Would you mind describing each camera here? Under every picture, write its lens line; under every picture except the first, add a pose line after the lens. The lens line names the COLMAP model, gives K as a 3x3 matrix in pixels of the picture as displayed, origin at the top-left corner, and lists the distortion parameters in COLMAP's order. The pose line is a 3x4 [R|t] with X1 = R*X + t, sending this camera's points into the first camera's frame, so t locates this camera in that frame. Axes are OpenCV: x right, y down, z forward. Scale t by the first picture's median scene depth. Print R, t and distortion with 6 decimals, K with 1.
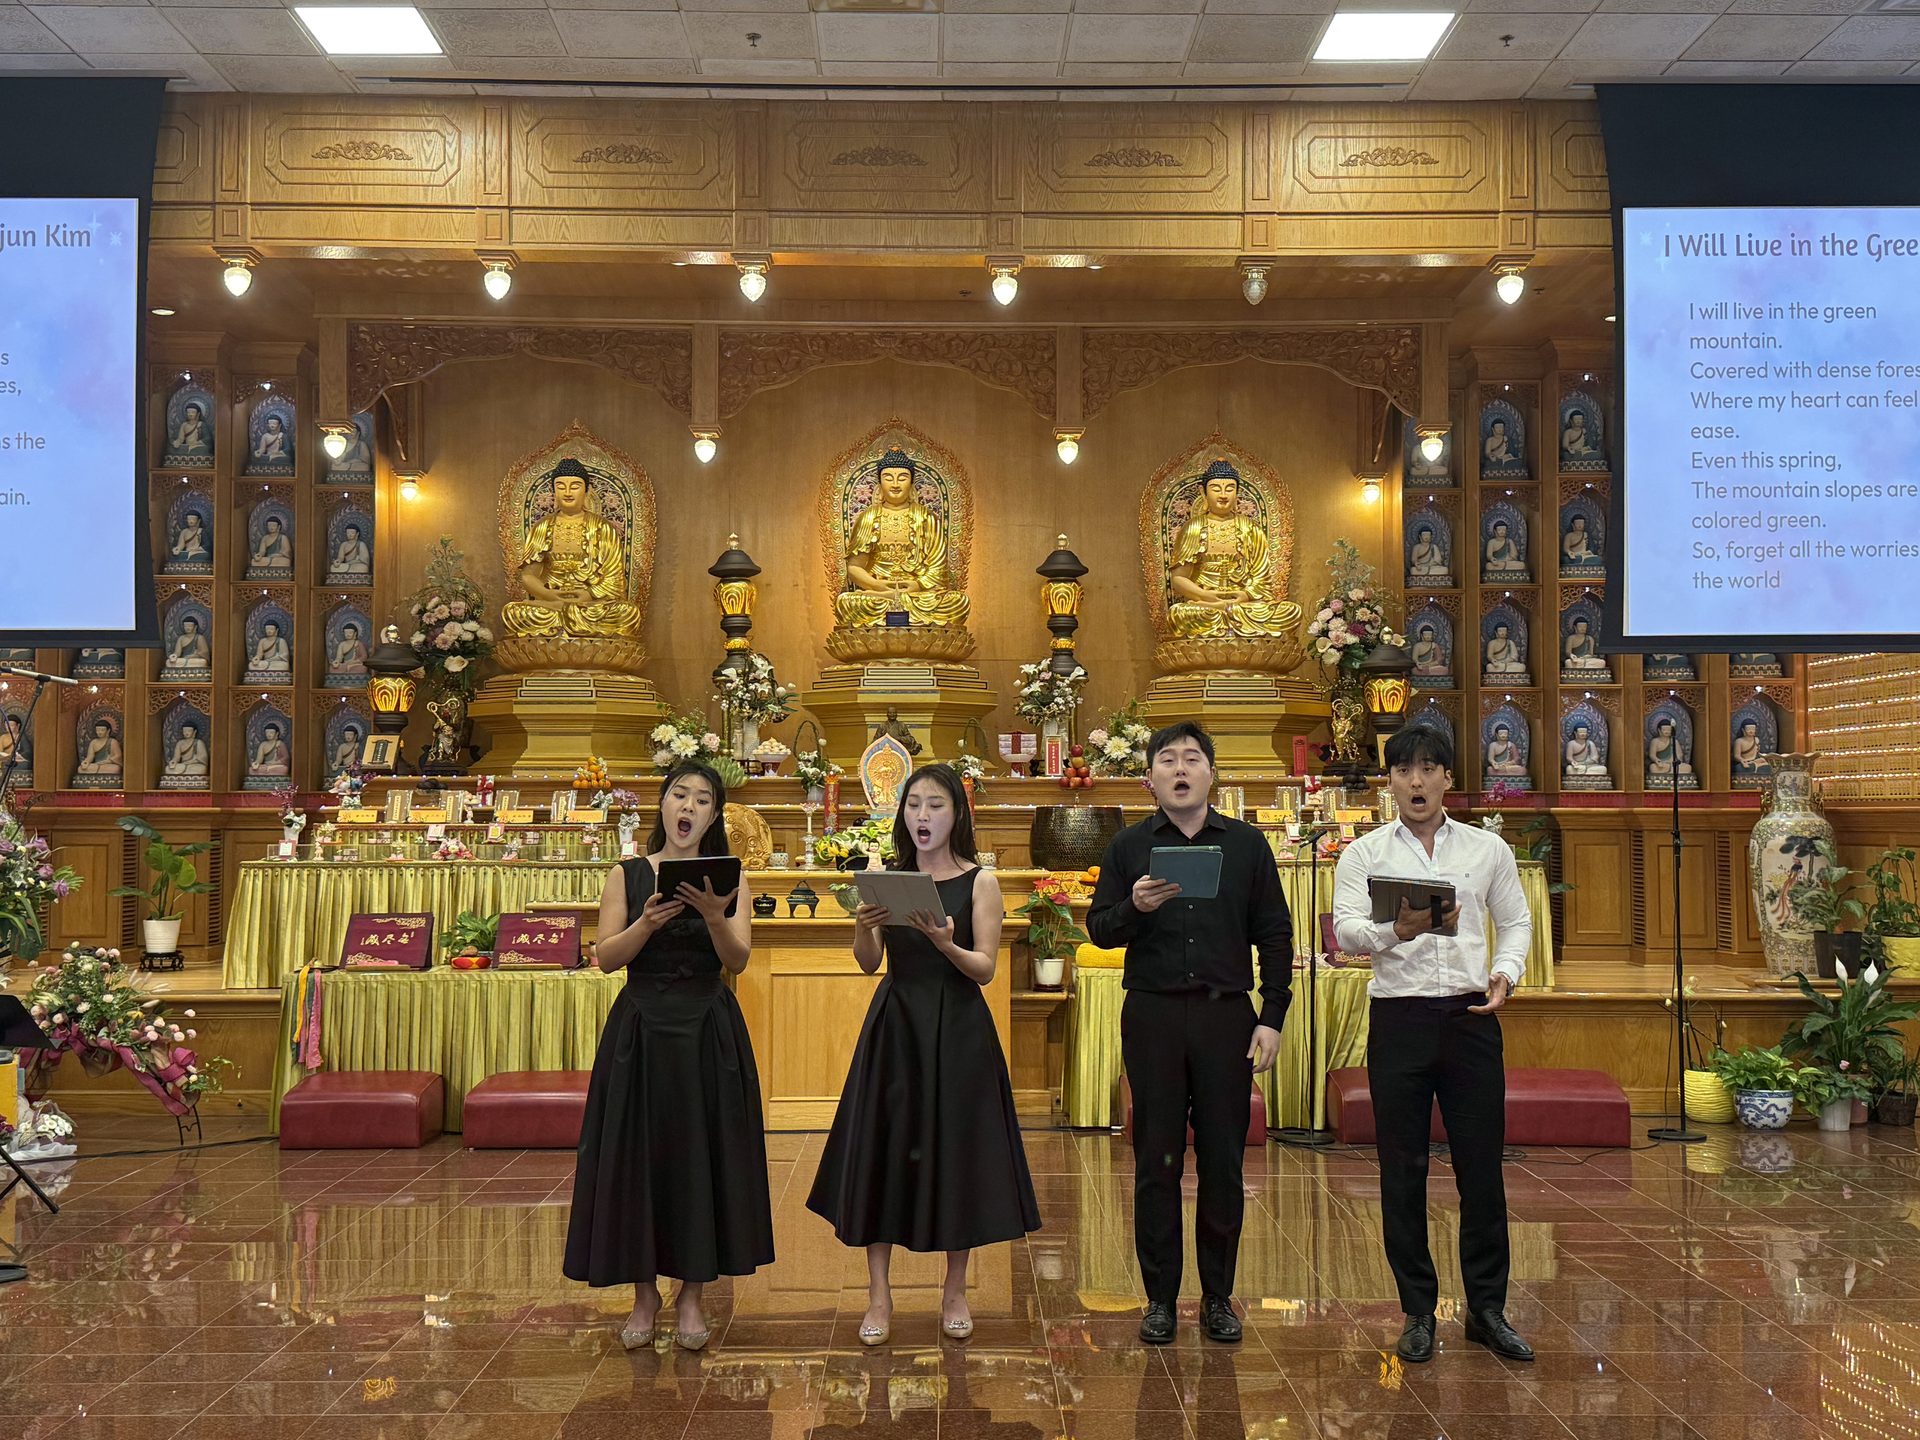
lens RADIAL K [[2091.1, 0, 960.0], [0, 2091.1, 720.0], [0, 0, 1]] dist [0.232971, -0.449364]
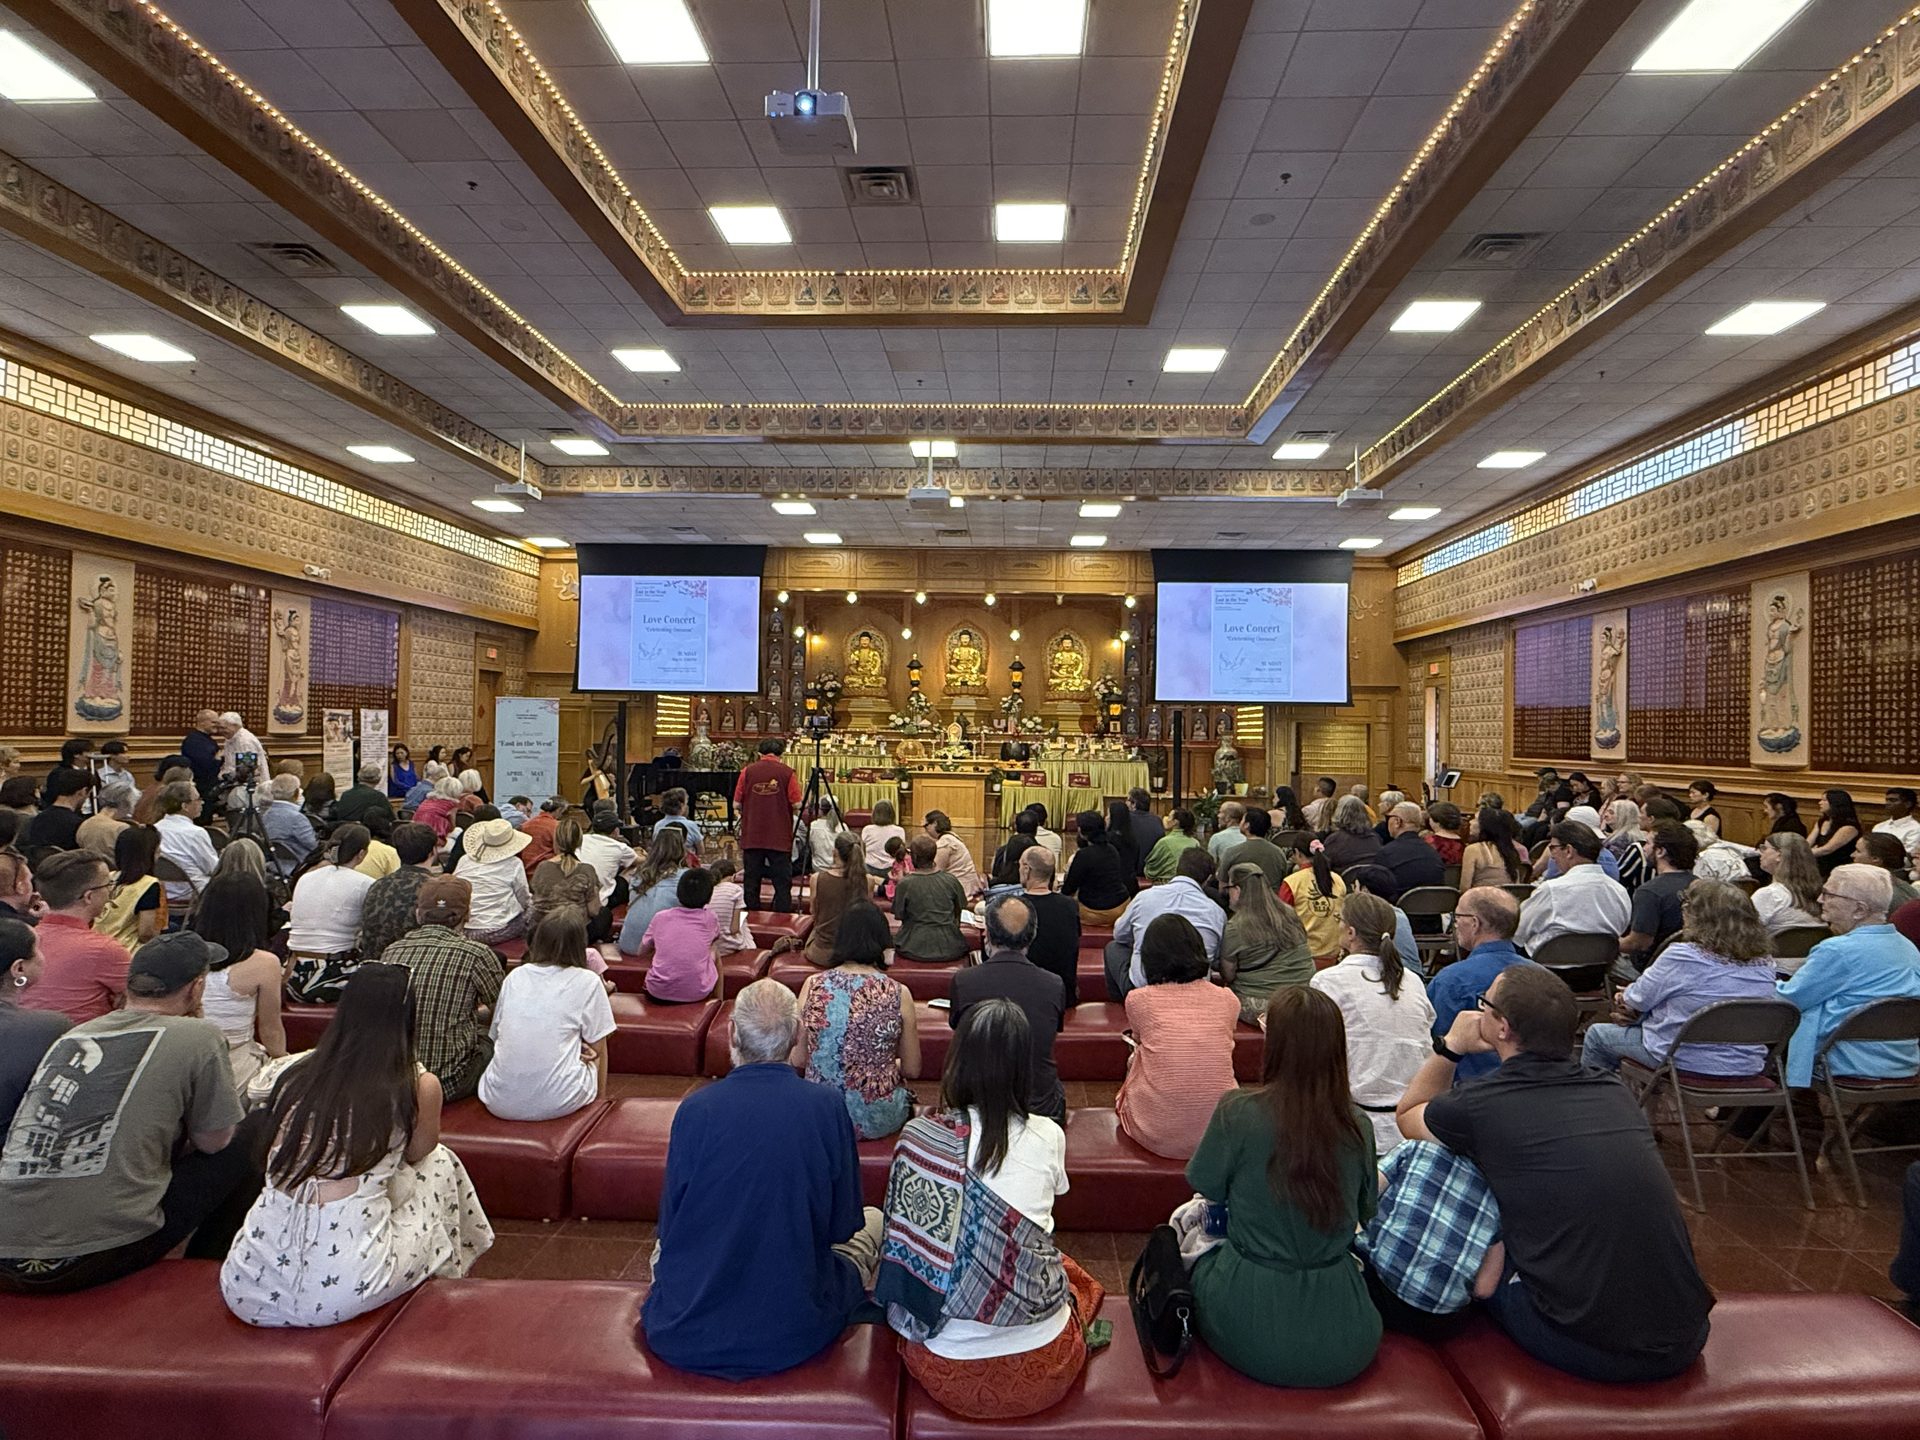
lens RADIAL K [[1039.2, 0, 974.0], [0, 1039.2, 716.6], [0, 0, 1]] dist [0.024229, -0.000252]
pose [[0.998481, 0.017409, -0.052277, 0.070653], [-0.016074, 0.999536, 0.025858, -0.038691], [0.052703, -0.024979, 0.998298, -0.613376]]
